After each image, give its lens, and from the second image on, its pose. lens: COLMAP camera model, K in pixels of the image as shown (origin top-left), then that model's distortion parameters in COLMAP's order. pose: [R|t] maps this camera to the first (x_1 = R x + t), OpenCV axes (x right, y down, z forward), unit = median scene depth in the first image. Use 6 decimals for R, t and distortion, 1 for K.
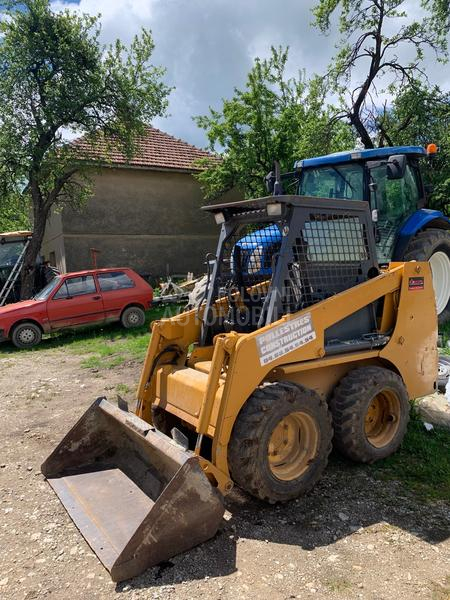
lens RADIAL K [[470.7, 0, 229.0], [0, 470.7, 296.5], [0, 0, 1]] dist [0.012100, 0.000146]
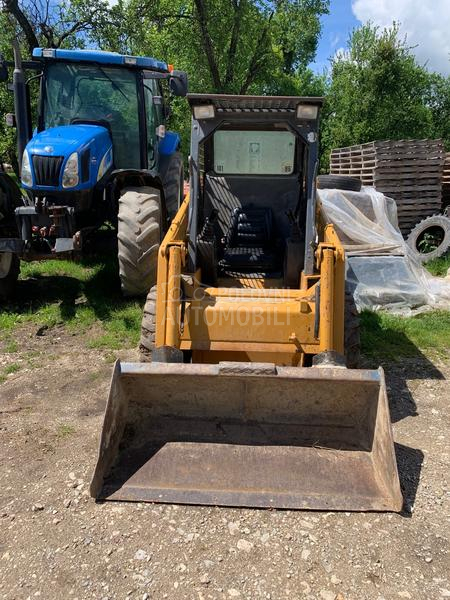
lens RADIAL K [[470.7, 0, 229.0], [0, 470.7, 296.5], [0, 0, 1]] dist [0.012100, 0.000146]
pose [[0.601469, -0.151768, 0.784348, -0.723154], [0.039185, 0.986212, 0.160779, 0.021808], [-0.797935, -0.065969, 0.599123, 0.490669]]
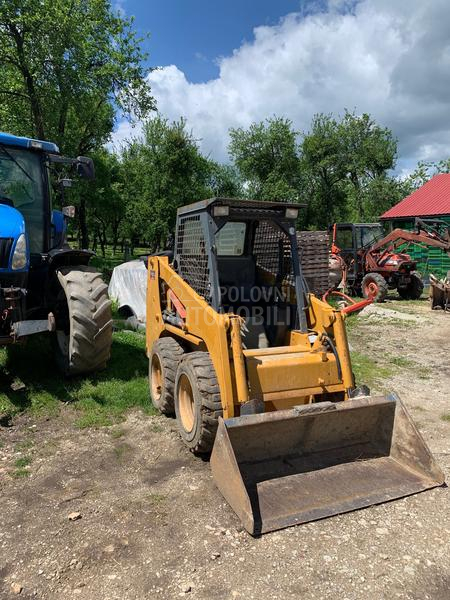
lens RADIAL K [[470.7, 0, 229.0], [0, 470.7, 296.5], [0, 0, 1]] dist [0.012100, 0.000146]
pose [[0.176514, -0.062359, 0.982321, -1.080086], [0.073661, 0.996029, 0.049993, -0.030612], [-0.981538, 0.063535, 0.180407, 0.861590]]
